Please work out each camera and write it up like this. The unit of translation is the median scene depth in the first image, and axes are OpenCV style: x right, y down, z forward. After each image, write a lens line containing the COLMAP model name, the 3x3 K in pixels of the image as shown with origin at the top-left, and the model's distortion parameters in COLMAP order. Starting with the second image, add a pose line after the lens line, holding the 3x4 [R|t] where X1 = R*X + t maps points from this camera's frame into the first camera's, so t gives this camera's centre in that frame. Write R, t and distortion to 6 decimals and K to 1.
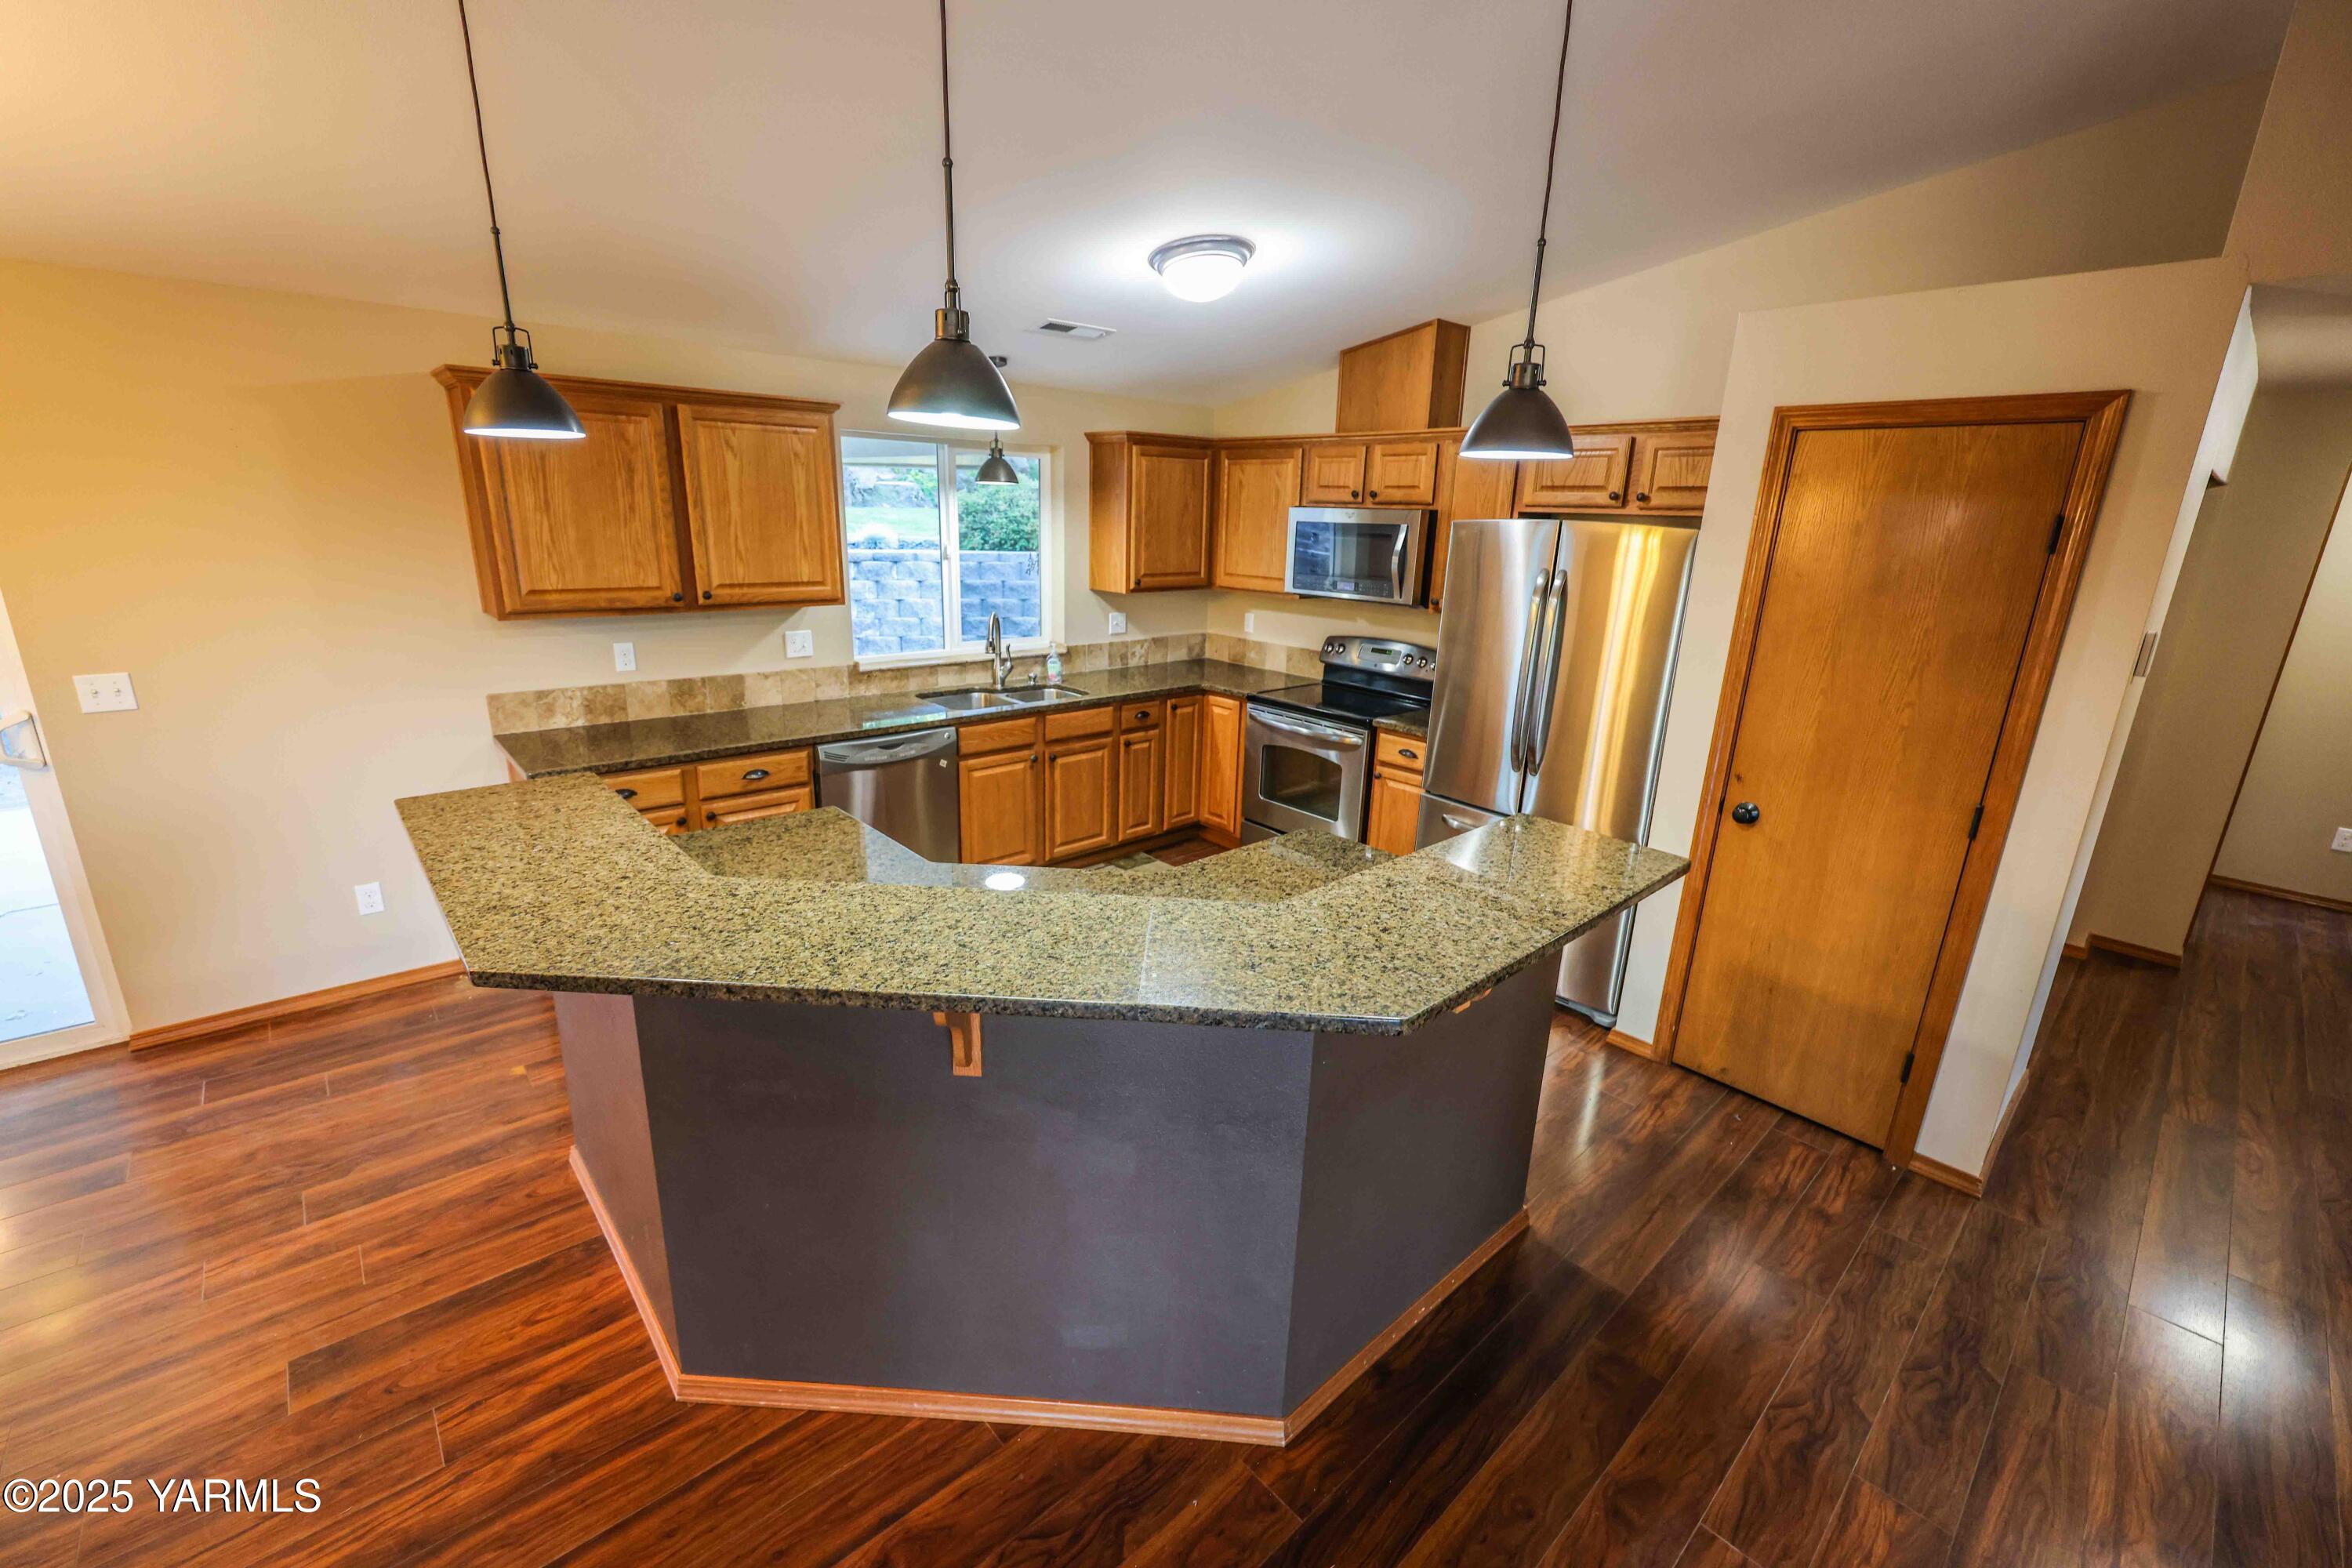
lens RADIAL K [[968.8, 0, 1169.9], [0, 968.8, 783.9], [0, 0, 1]] dist [0.002719, -0.000324]
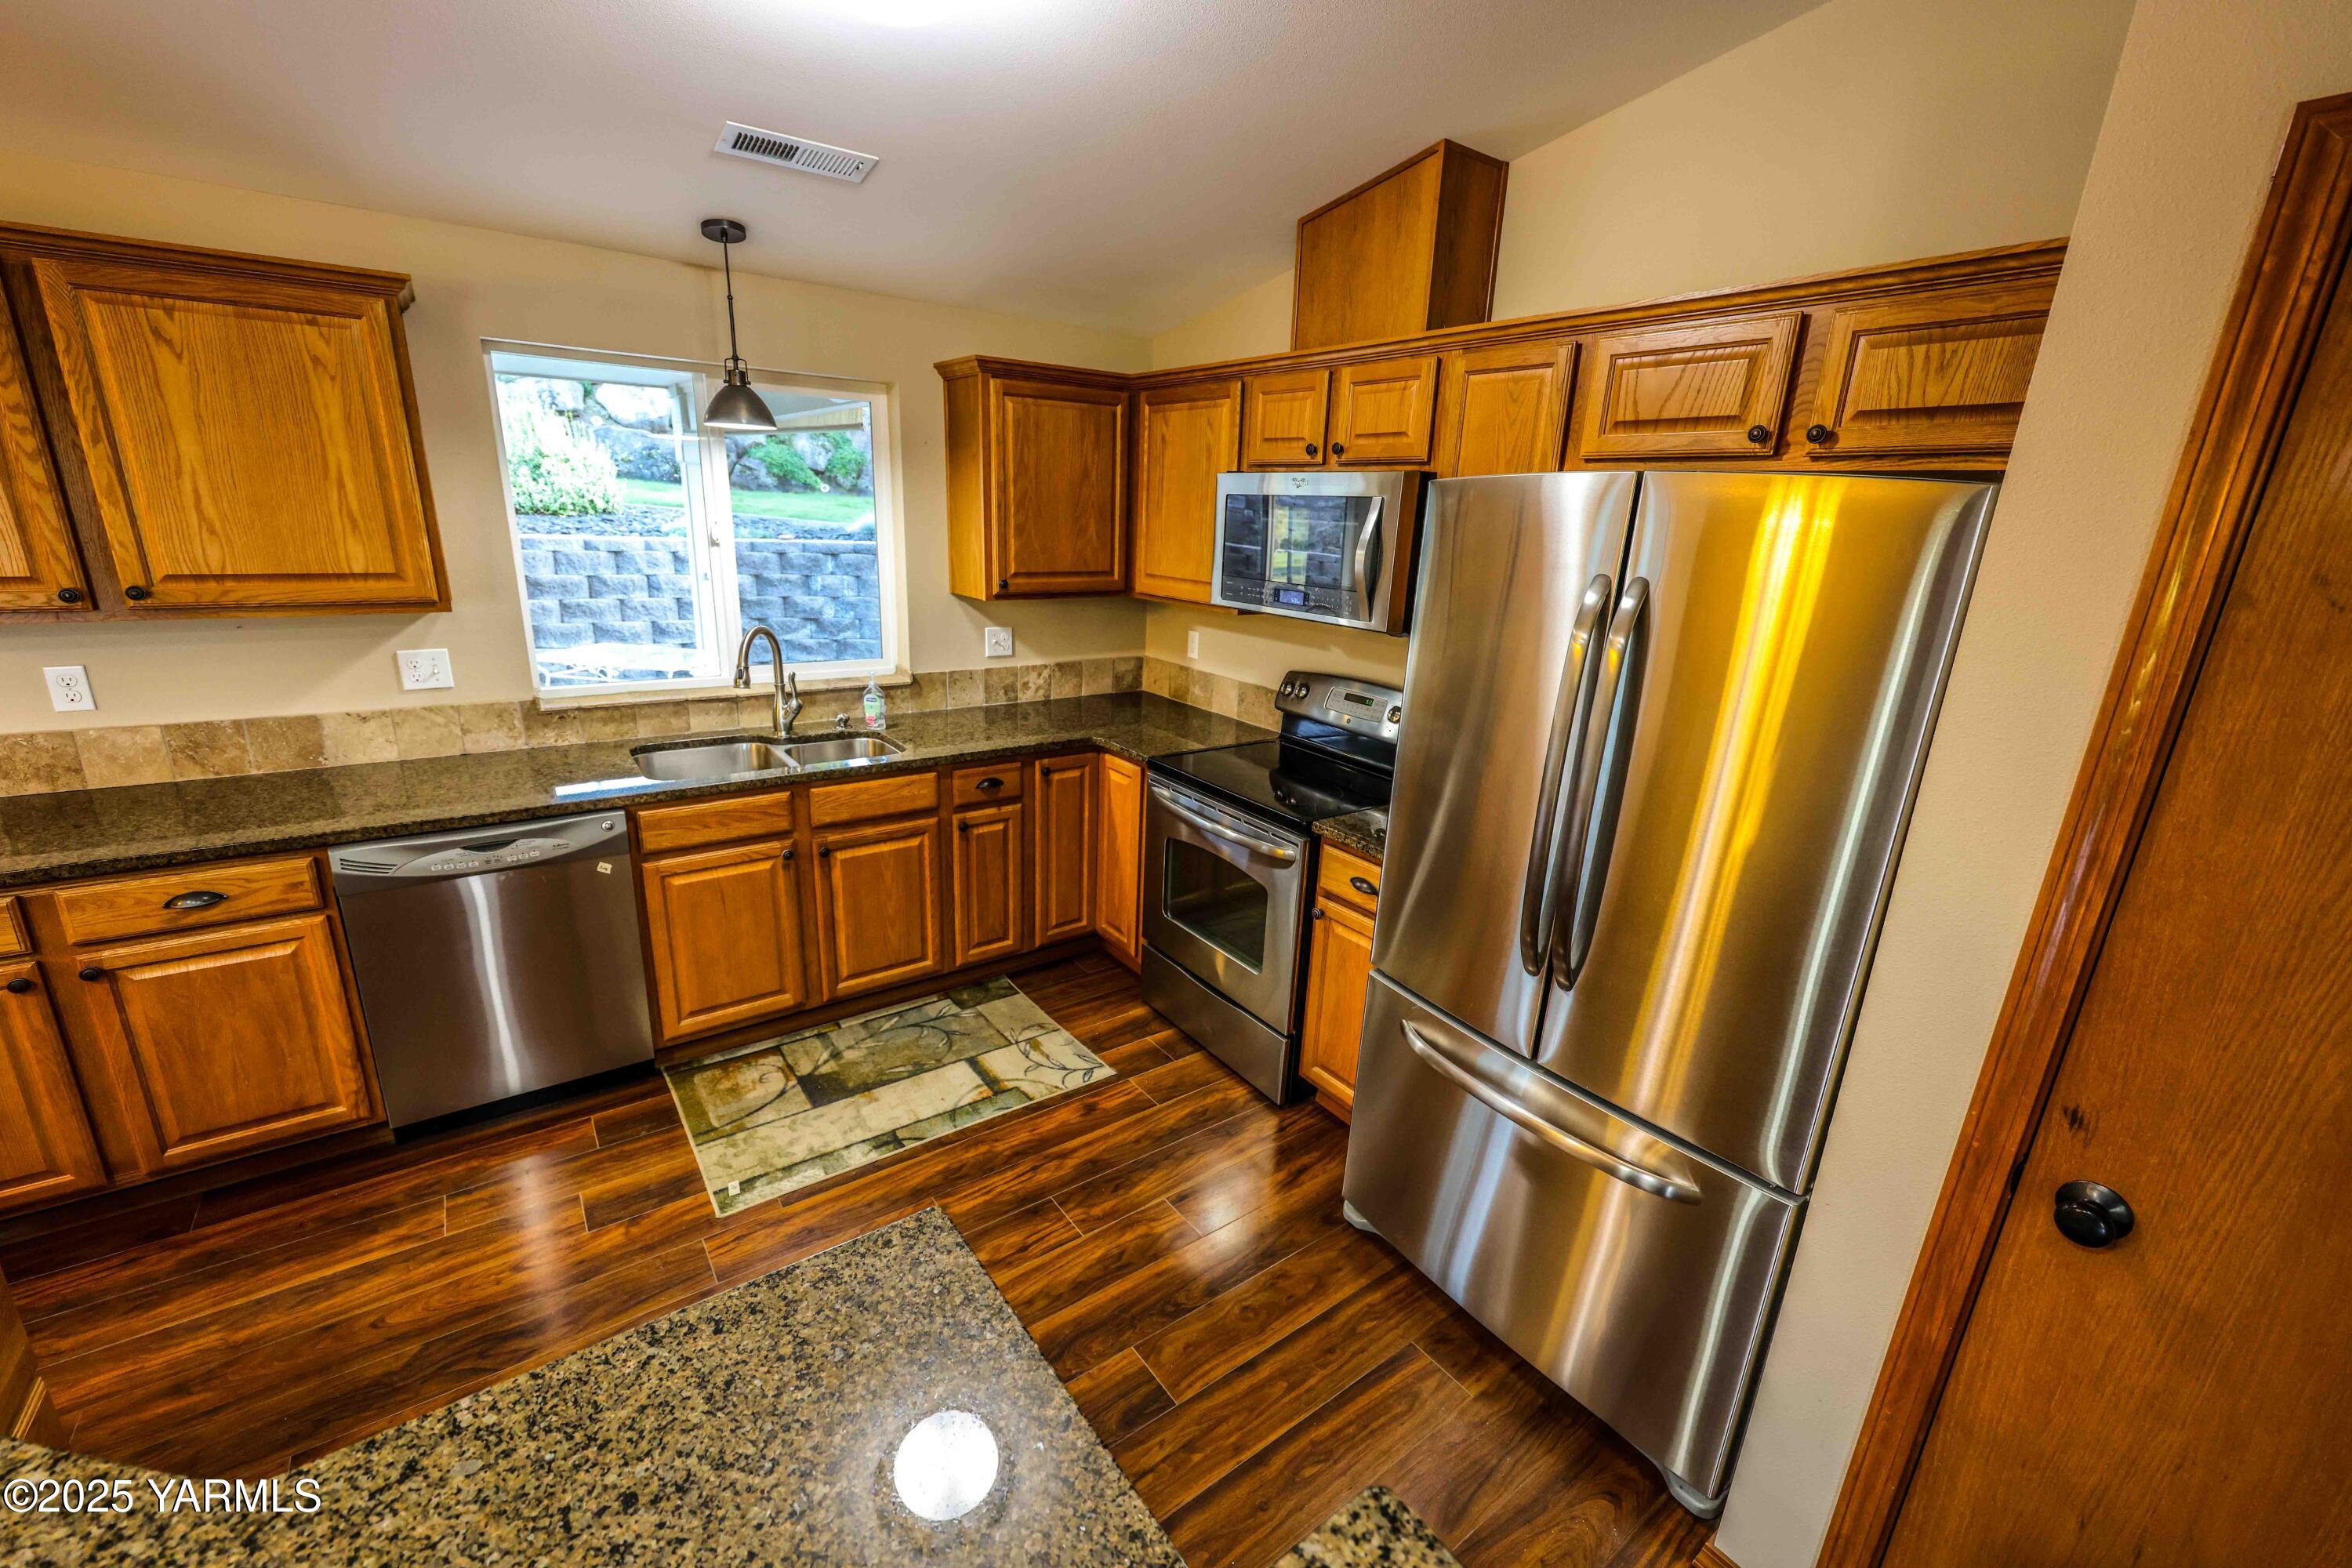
lens RADIAL K [[944.7, 0, 1169.9], [0, 944.7, 783.3], [0, 0, 1]] dist [0.001140, -0.000079]
pose [[0.994030, 0.040997, -0.101108, 0.188766], [-0.040565, 0.999157, 0.006328, -0.094502], [0.101283, -0.002189, 0.994855, 0.429077]]
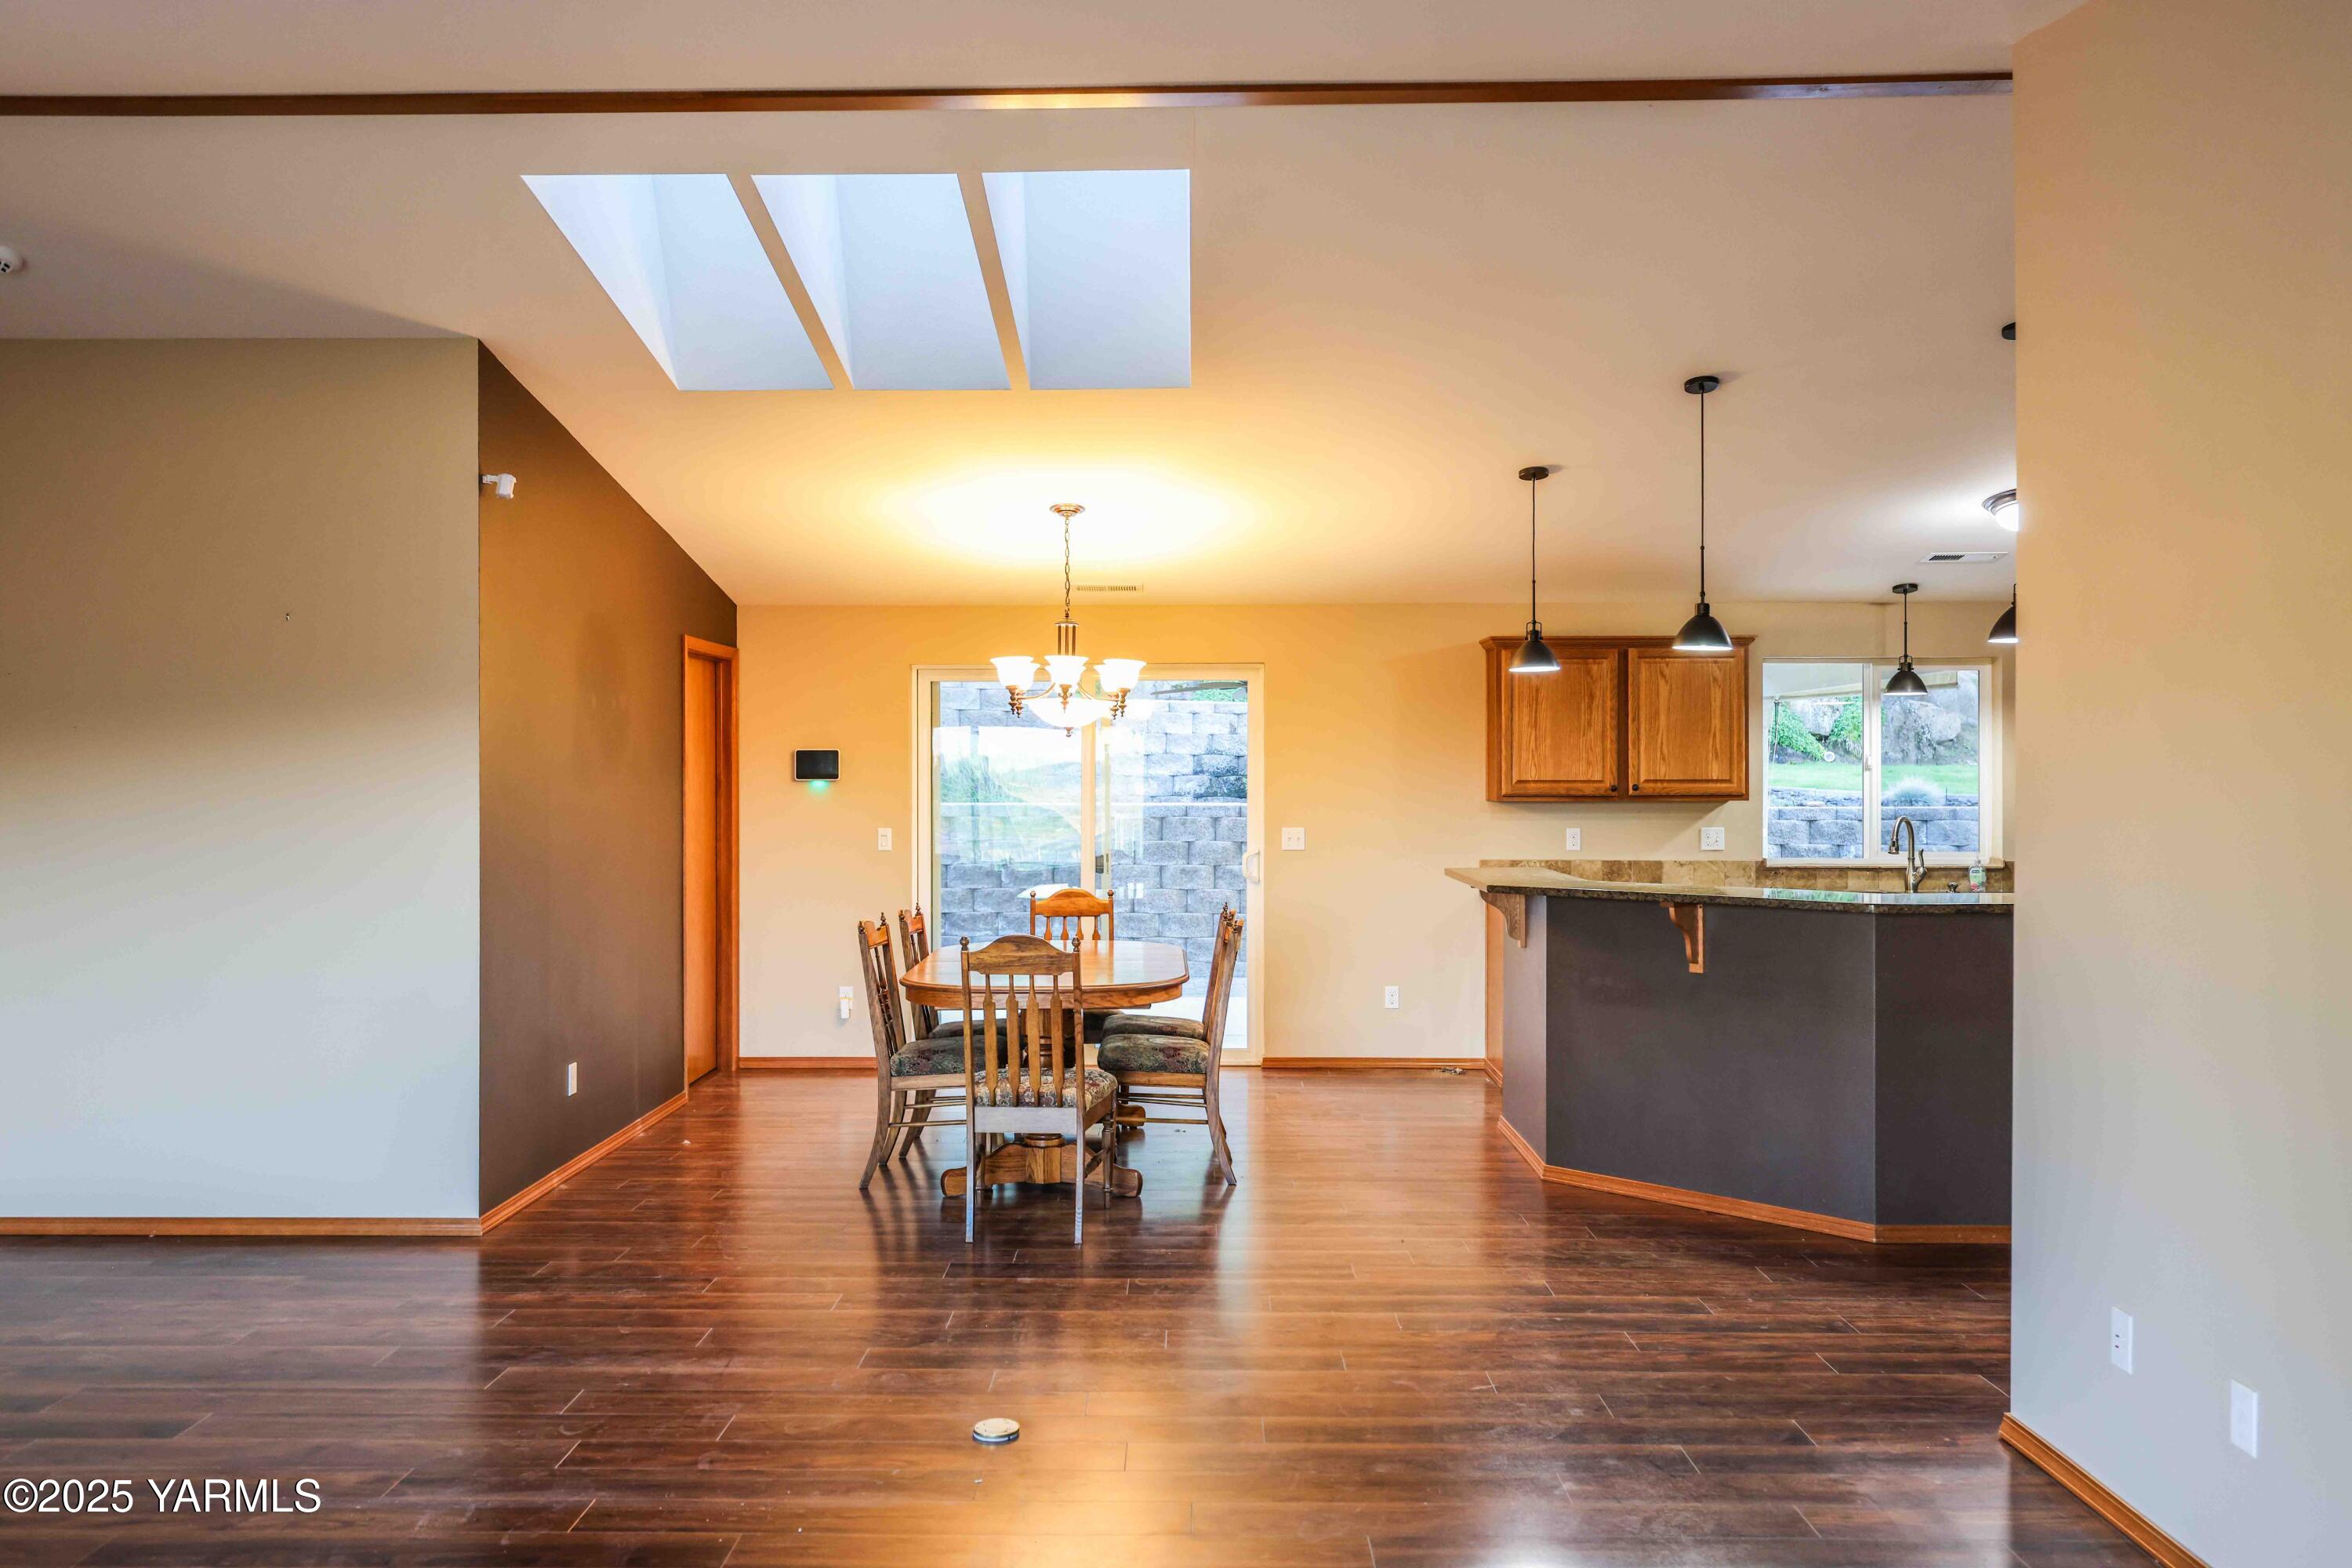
lens RADIAL K [[1838.8, 0, 1168.3], [0, 1838.8, 780.5], [0, 0, 1]] dist [0.006098, 0.002170]
pose [[0.736149, -0.029182, -0.676191, 0.622902], [-0.166206, 0.960683, -0.222403, 0.384825], [0.656095, 0.276108, 0.702356, -0.974263]]
